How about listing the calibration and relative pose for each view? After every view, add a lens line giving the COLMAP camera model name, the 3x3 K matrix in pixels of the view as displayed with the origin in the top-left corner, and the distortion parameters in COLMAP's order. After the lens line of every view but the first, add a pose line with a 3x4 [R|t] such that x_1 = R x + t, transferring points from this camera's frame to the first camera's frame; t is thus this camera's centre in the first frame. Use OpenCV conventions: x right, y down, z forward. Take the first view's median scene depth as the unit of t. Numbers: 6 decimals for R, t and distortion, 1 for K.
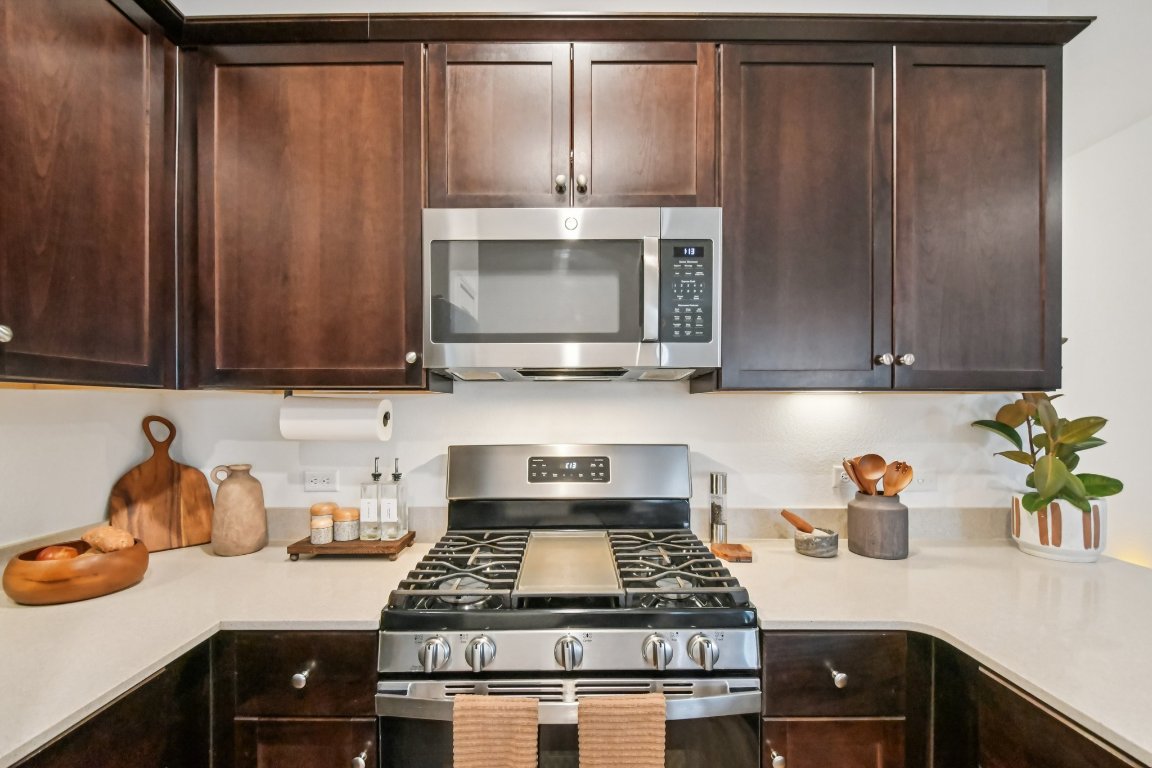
lens RADIAL K [[509.1, 0, 569.4], [0, 509.1, 411.0], [0, 0, 1]] dist [-0.001920, -0.000899]
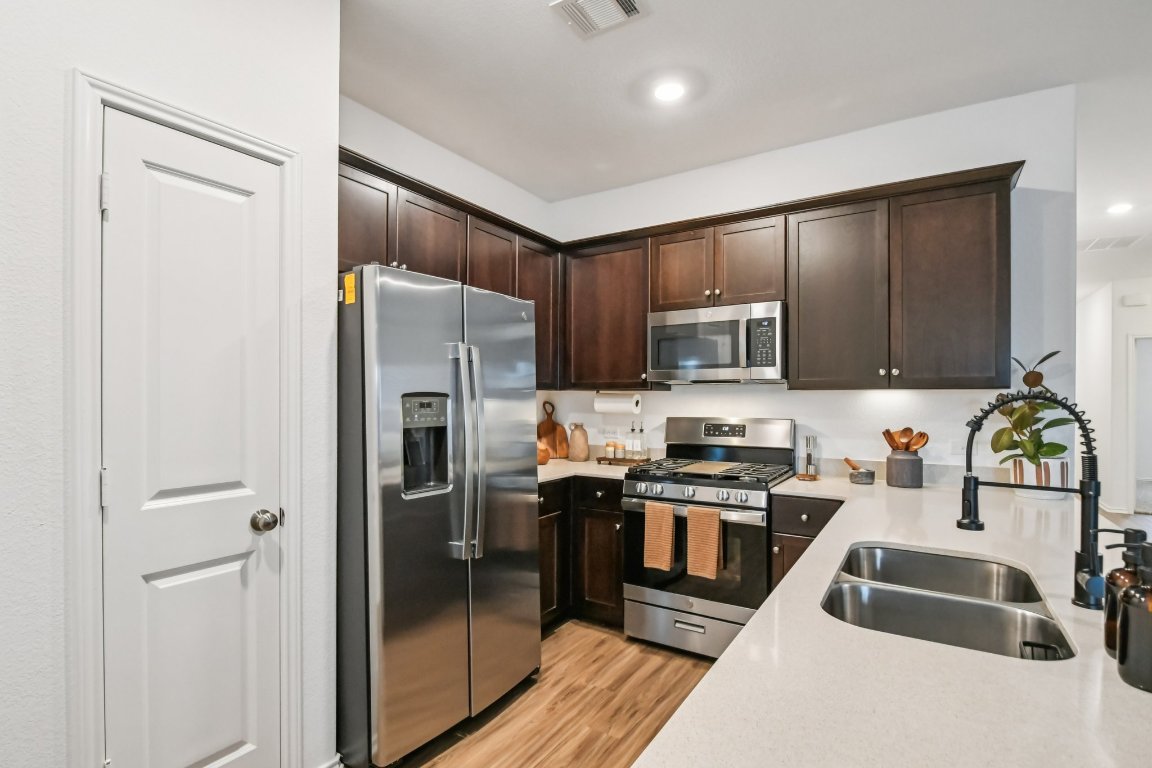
lens RADIAL K [[552.0, 0, 553.2], [0, 552.0, 399.5], [0, 0, 1]] dist [-0.003320, -0.000449]
pose [[0.823477, 0.003715, -0.567337, 0.685115], [-0.007272, 0.999966, -0.004006, 0.011247], [0.567303, 0.007425, 0.823476, -1.145921]]
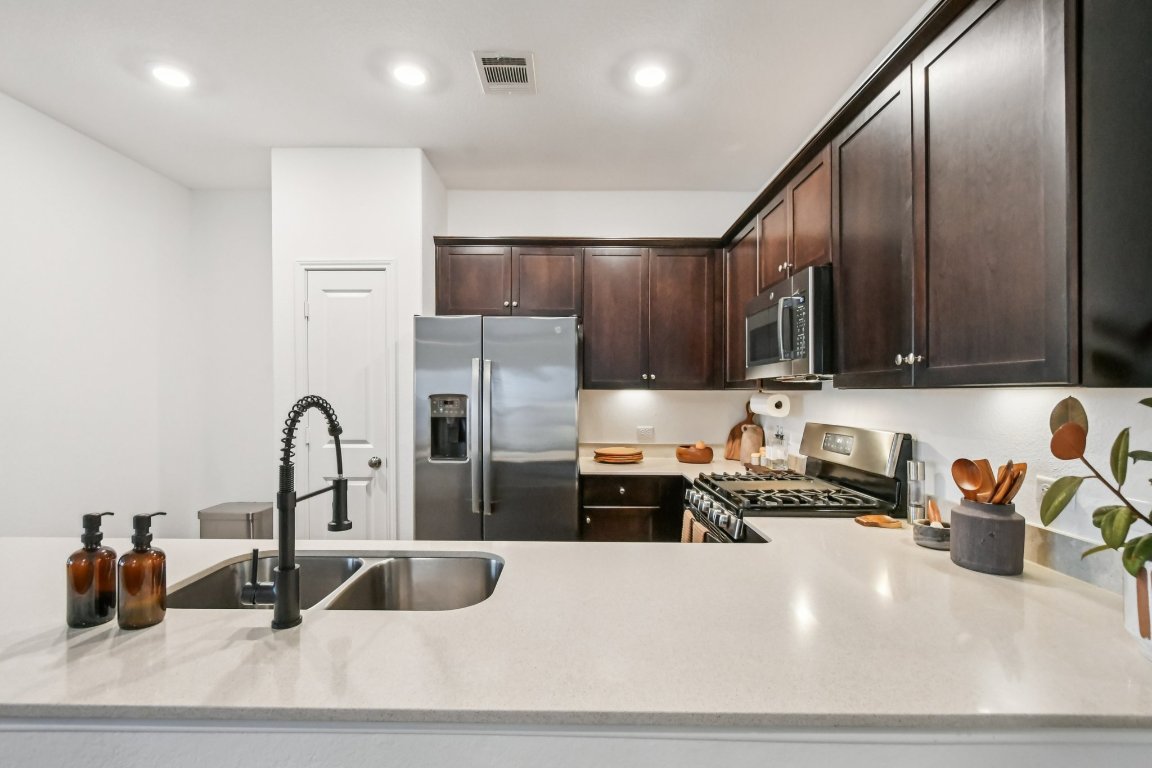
lens RADIAL K [[520.5, 0, 575.7], [0, 520.5, 399.3], [0, 0, 1]] dist [0.001405, 0.000108]
pose [[-0.015775, 0.013932, -0.999778, 1.584910], [-0.012412, 0.999823, 0.014129, -0.023535], [0.999799, 0.012632, -0.015599, 0.301318]]
